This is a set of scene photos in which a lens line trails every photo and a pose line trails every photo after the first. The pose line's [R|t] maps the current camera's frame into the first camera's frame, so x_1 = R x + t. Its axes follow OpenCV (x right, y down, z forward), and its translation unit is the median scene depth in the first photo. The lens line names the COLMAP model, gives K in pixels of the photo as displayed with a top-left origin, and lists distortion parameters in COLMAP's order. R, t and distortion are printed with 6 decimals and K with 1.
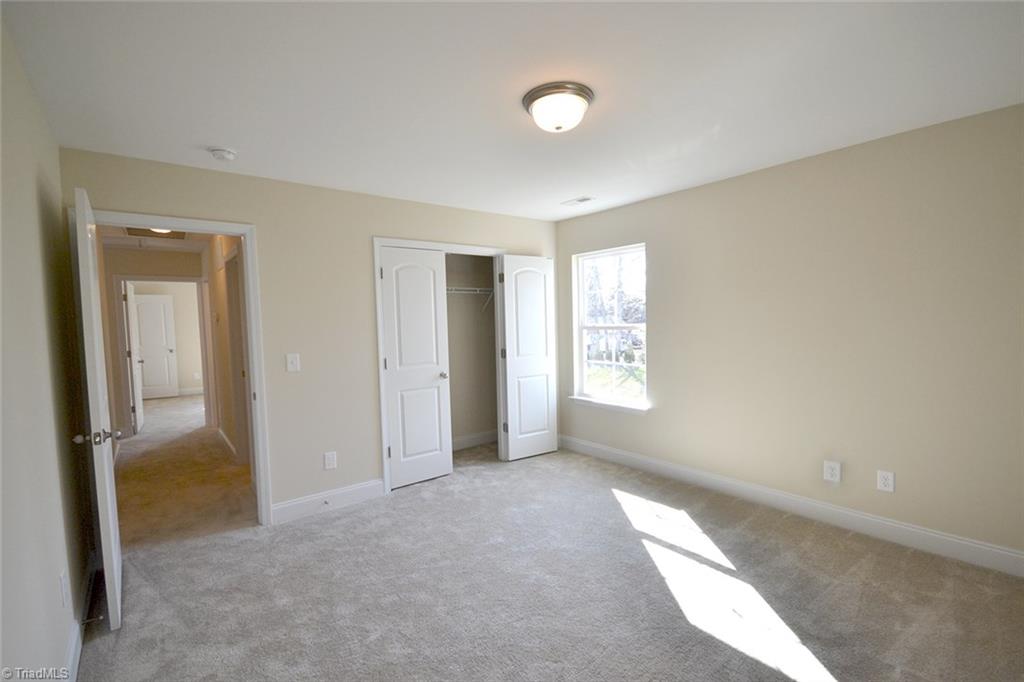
lens RADIAL K [[456.5, 0, 512.9], [0, 456.5, 342.1], [0, 0, 1]] dist [0.001531, 0.000364]
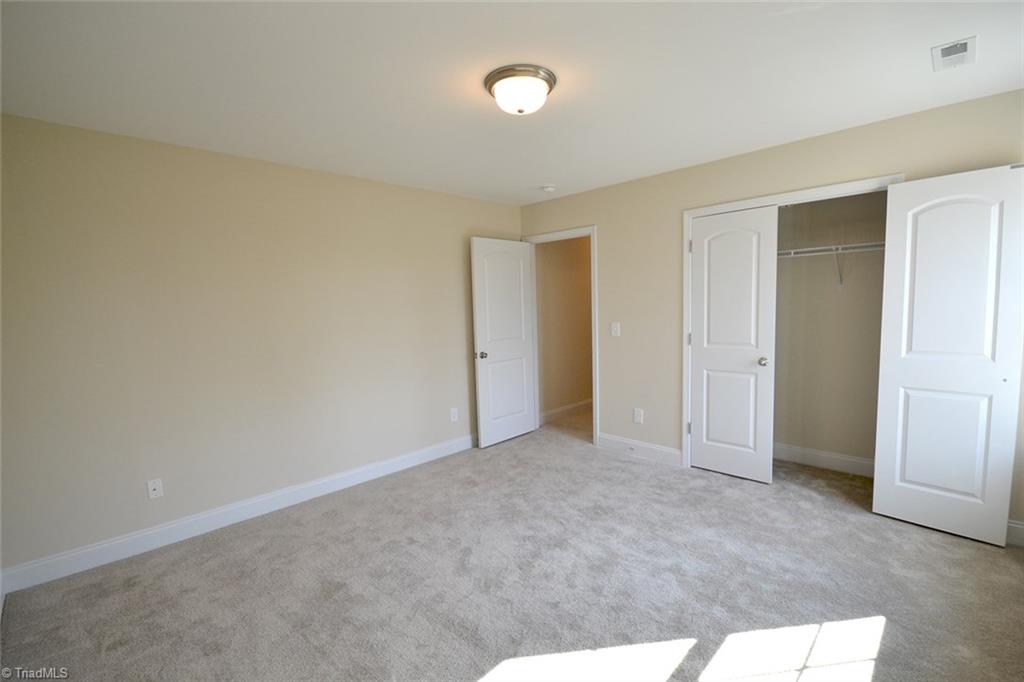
lens RADIAL K [[456.5, 0, 507.7], [0, 456.5, 344.9], [0, 0, 1]] dist [0.001531, 0.000364]
pose [[0.112475, 0.112672, -0.987246, 0.633016], [-0.018960, 0.993613, 0.111238, -0.041449], [0.993474, 0.006206, 0.113893, 0.481585]]
